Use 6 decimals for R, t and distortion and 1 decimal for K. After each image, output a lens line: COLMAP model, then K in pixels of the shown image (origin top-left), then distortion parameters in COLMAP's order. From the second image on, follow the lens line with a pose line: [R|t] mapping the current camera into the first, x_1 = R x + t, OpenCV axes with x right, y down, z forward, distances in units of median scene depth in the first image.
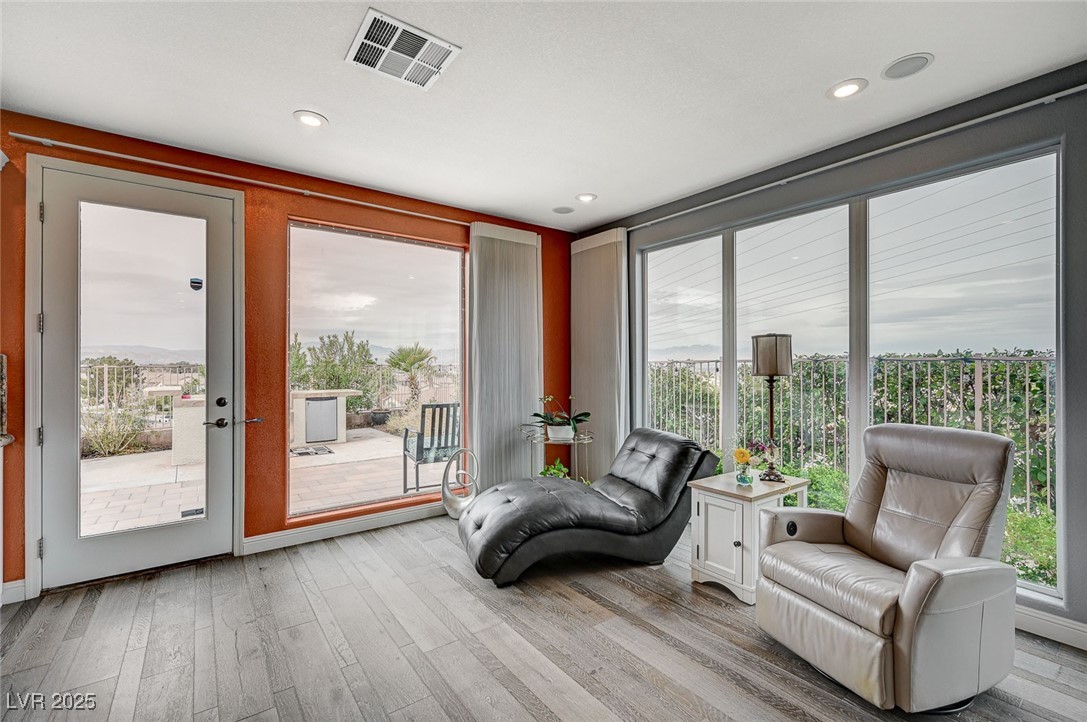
lens RADIAL K [[469.6, 0, 550.0], [0, 469.6, 360.9], [0, 0, 1]] dist [0.001261, 0.000420]
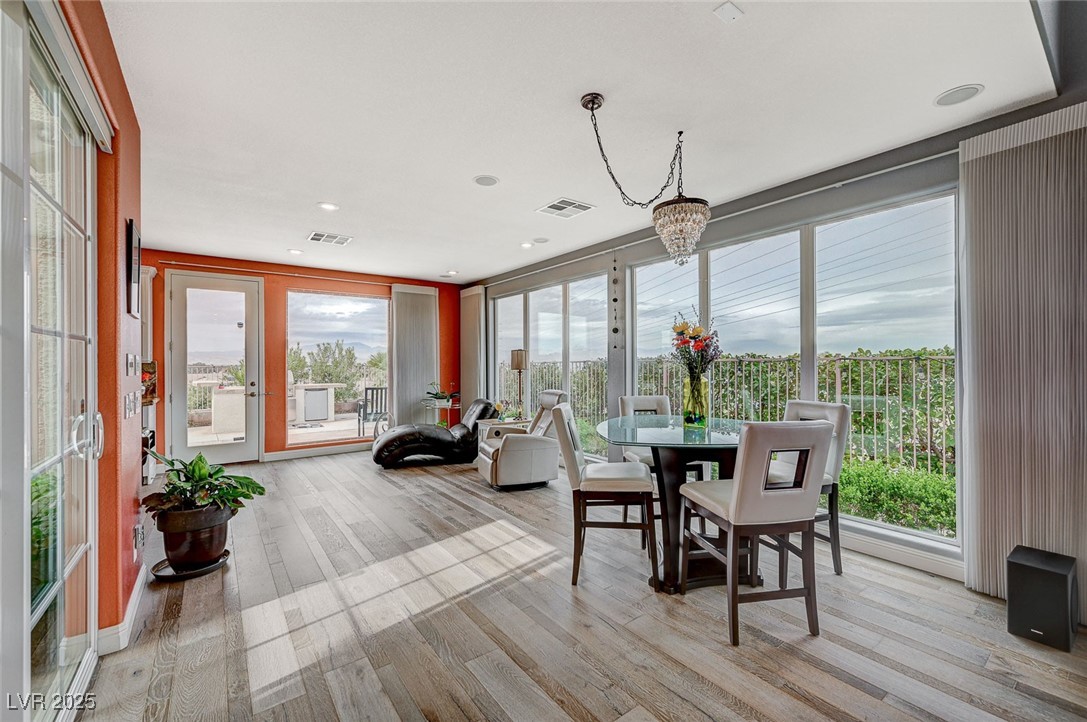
lens RADIAL K [[441.5, 0, 545.9], [0, 441.5, 361.0], [0, 0, 1]] dist [-0.001419, -0.000045]
pose [[0.999989, -0.003365, 0.003199, 0.475534], [0.003365, 0.999994, -0.000061, -0.004892], [-0.003199, 0.000072, 0.999995, -0.773692]]
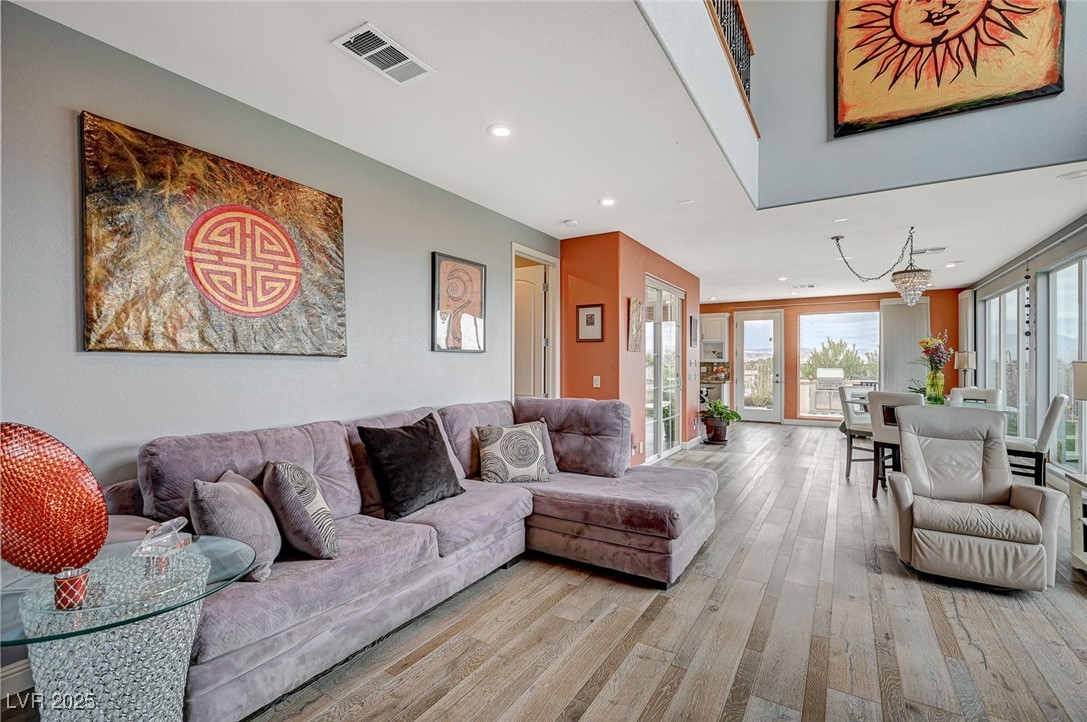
lens RADIAL K [[480.2, 0, 543.6], [0, 480.2, 362.3], [0, 0, 1]] dist [0.000561, 0.000443]
pose [[0.356757, 0.001381, -0.934196, 1.616557], [0.002115, 0.999995, 0.002286, -0.011591], [0.934195, -0.002792, 0.356752, -1.497341]]
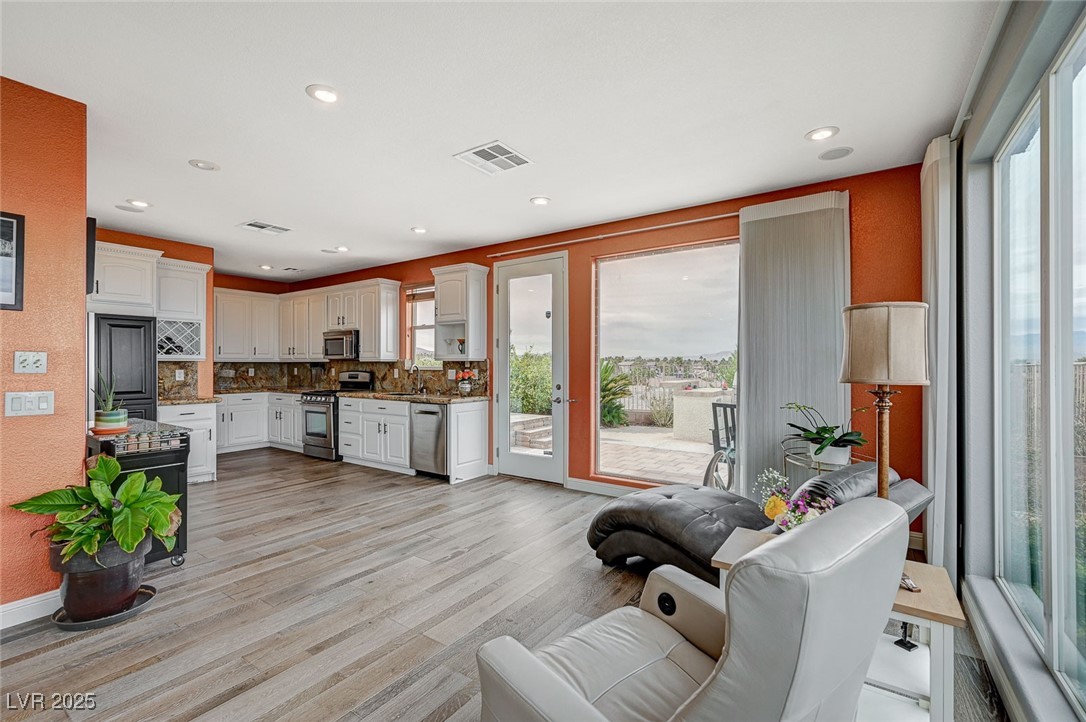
lens RADIAL K [[469.2, 0, 540.6], [0, 469.2, 363.3], [0, 0, 1]] dist [0.001261, 0.000420]
pose [[0.319837, -0.002368, -0.947470, 0.693170], [0.004997, 0.999987, -0.000812, 0.007793], [0.947459, -0.004474, 0.319845, 0.390624]]
